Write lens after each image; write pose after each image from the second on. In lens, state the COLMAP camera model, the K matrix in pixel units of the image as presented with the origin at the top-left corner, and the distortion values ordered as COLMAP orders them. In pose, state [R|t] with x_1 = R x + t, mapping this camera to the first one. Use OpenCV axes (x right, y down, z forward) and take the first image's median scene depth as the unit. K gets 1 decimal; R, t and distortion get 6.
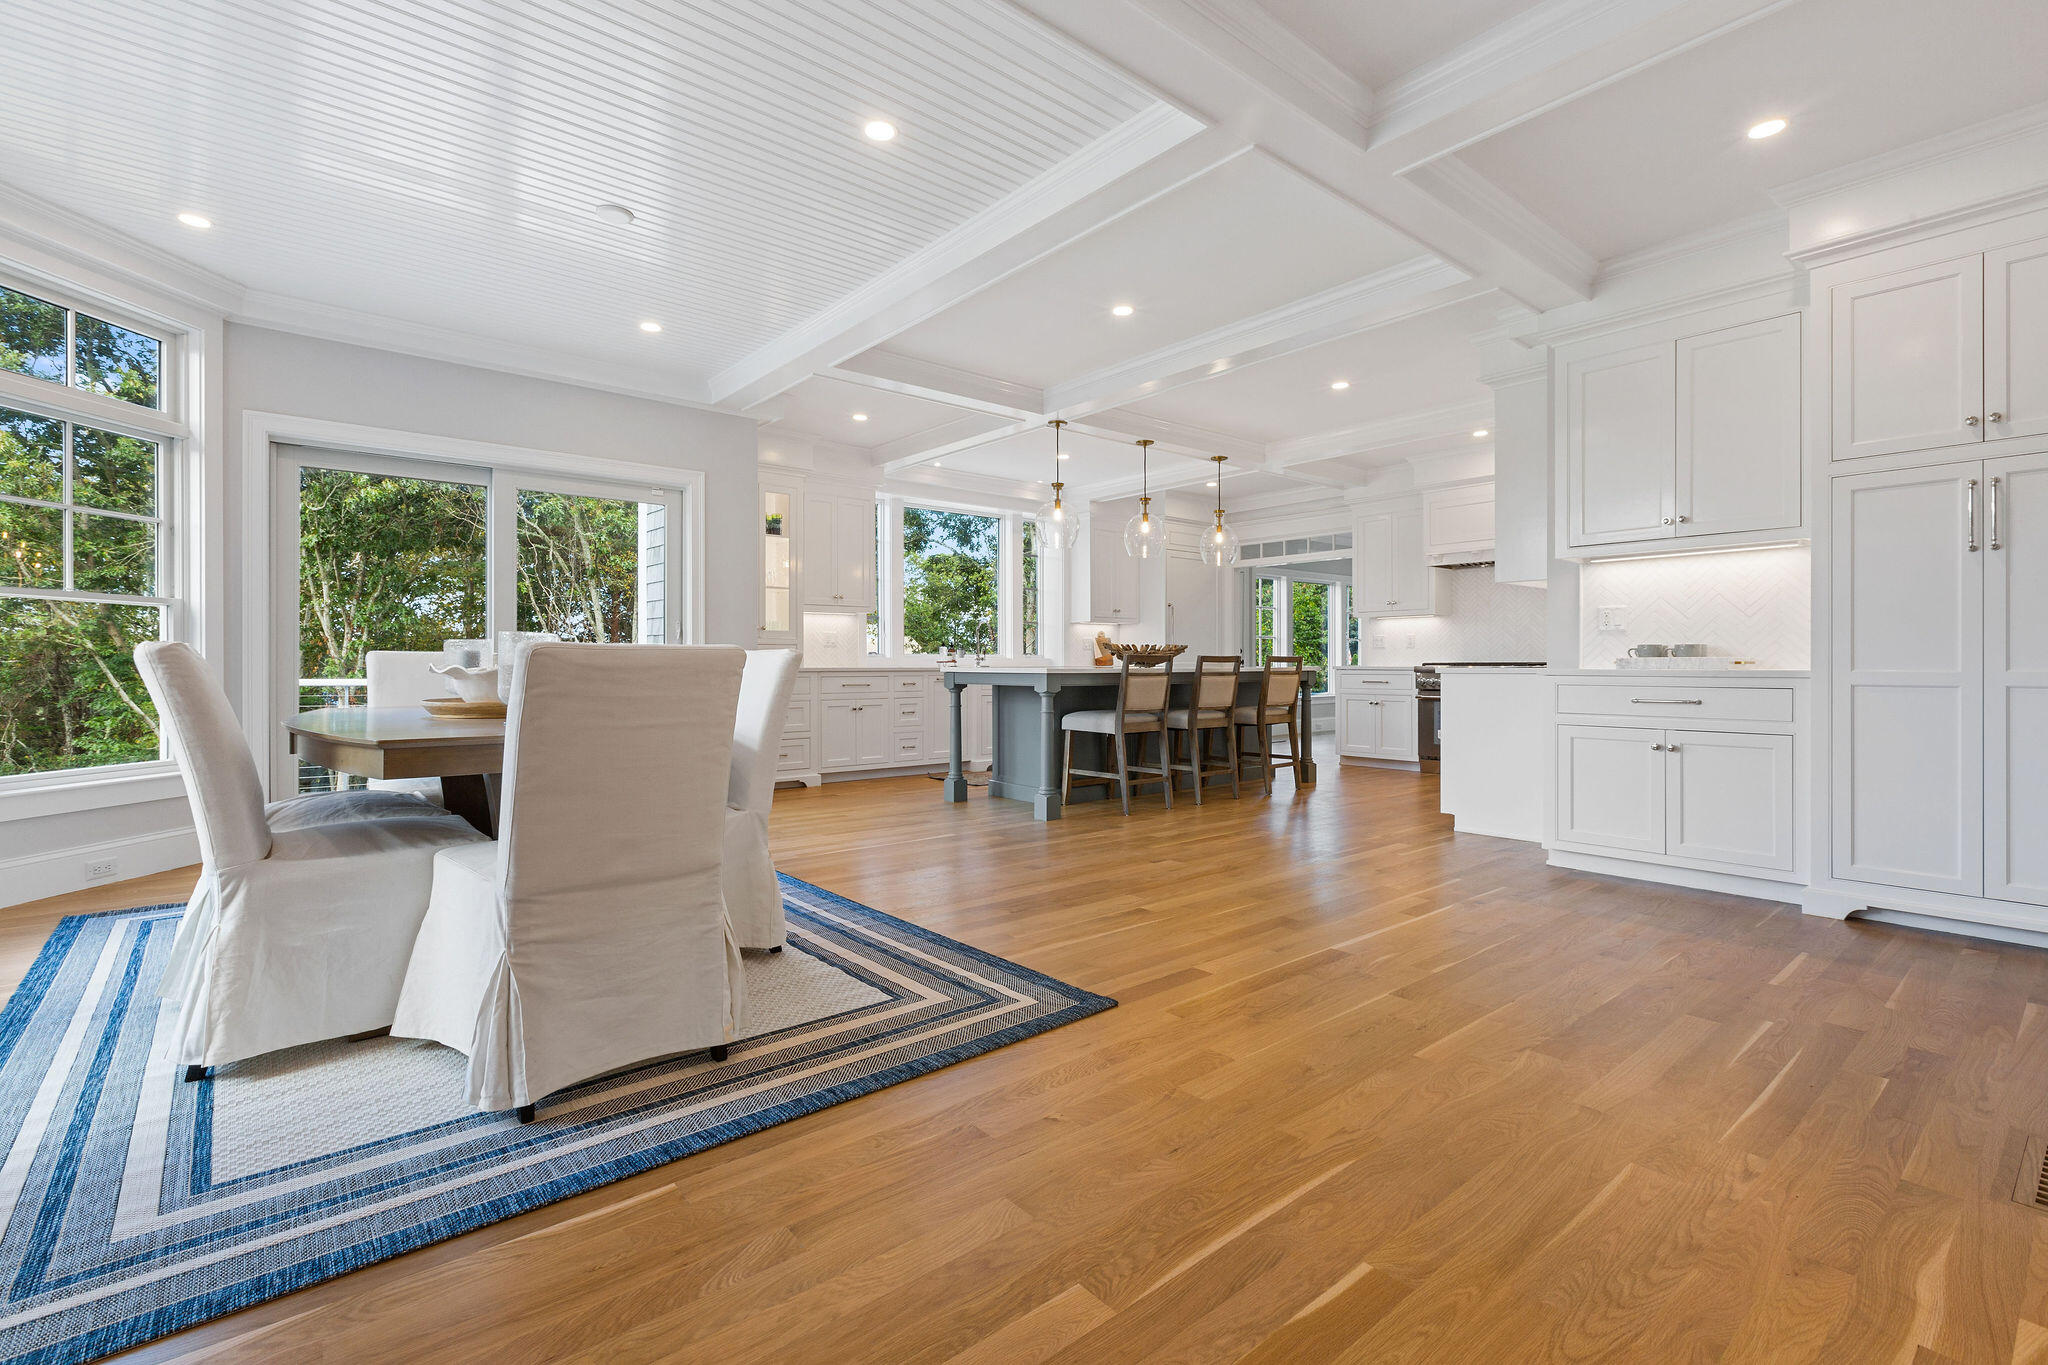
lens RADIAL K [[937.1, 0, 1020.1], [0, 937.1, 669.9], [0, 0, 1]] dist [0.002598, 0.000001]
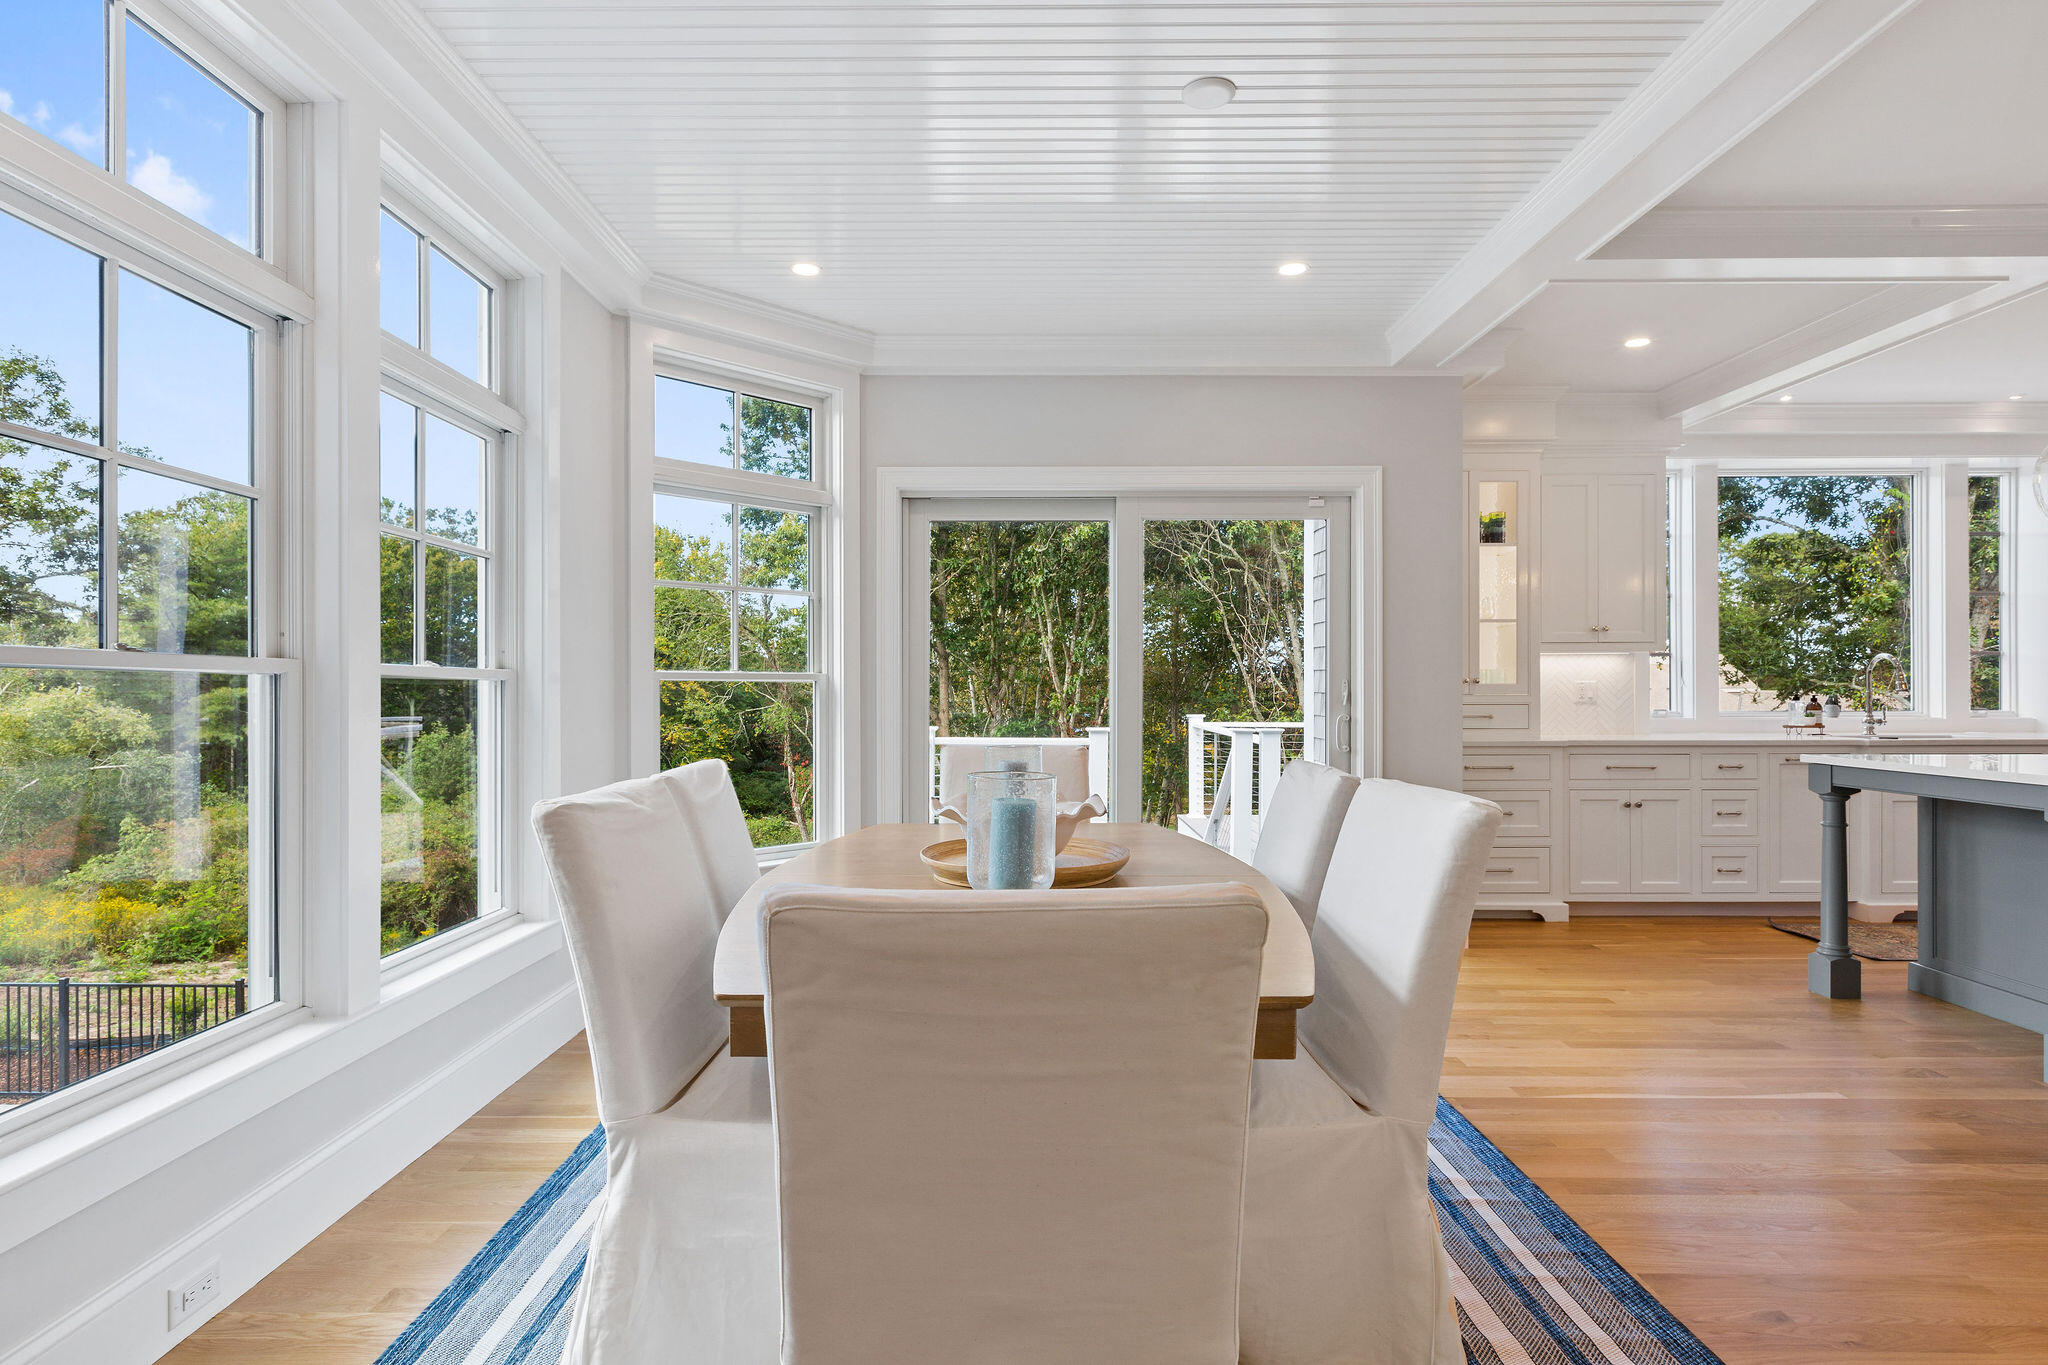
lens RADIAL K [[1074.3, 0, 1001.4], [0, 1074.3, 693.4], [0, 0, 1]] dist [0.000969, -0.001345]
pose [[0.761994, 0.000925, -0.647583, -0.030269], [-0.001255, 0.999999, -0.000048, -0.035993], [0.647582, 0.000849, 0.761995, 0.180583]]
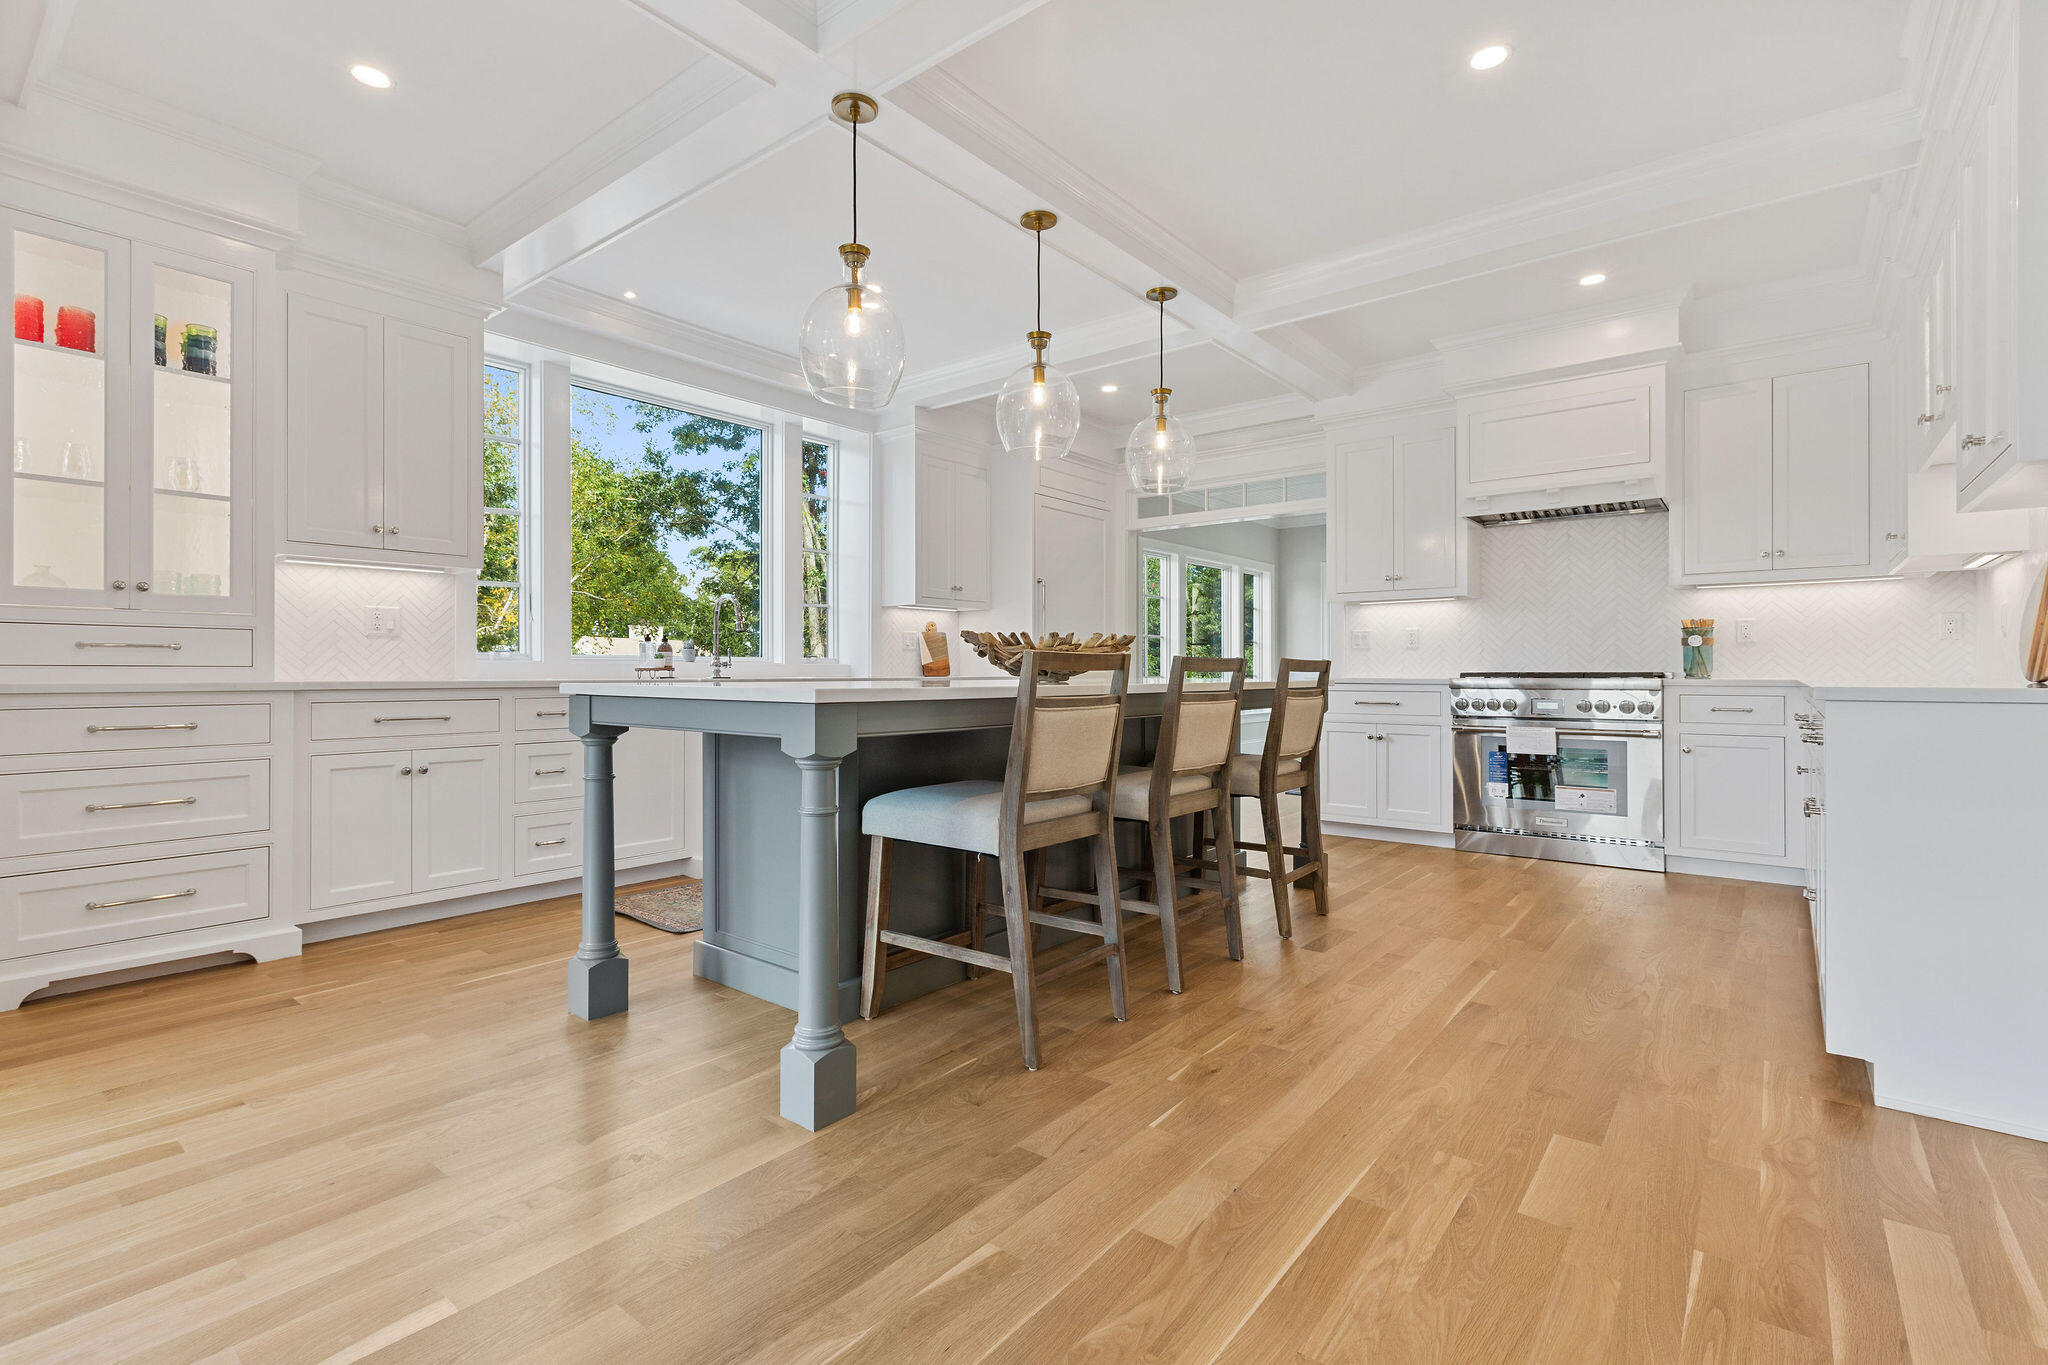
lens RADIAL K [[937.1, 0, 1020.1], [0, 937.1, 669.9], [0, 0, 1]] dist [0.002598, 0.000001]
pose [[0.980060, 0.001884, 0.198693, 0.027265], [-0.000178, 0.999963, -0.008599, -0.004401], [-0.198702, 0.008392, 0.980024, 0.525289]]
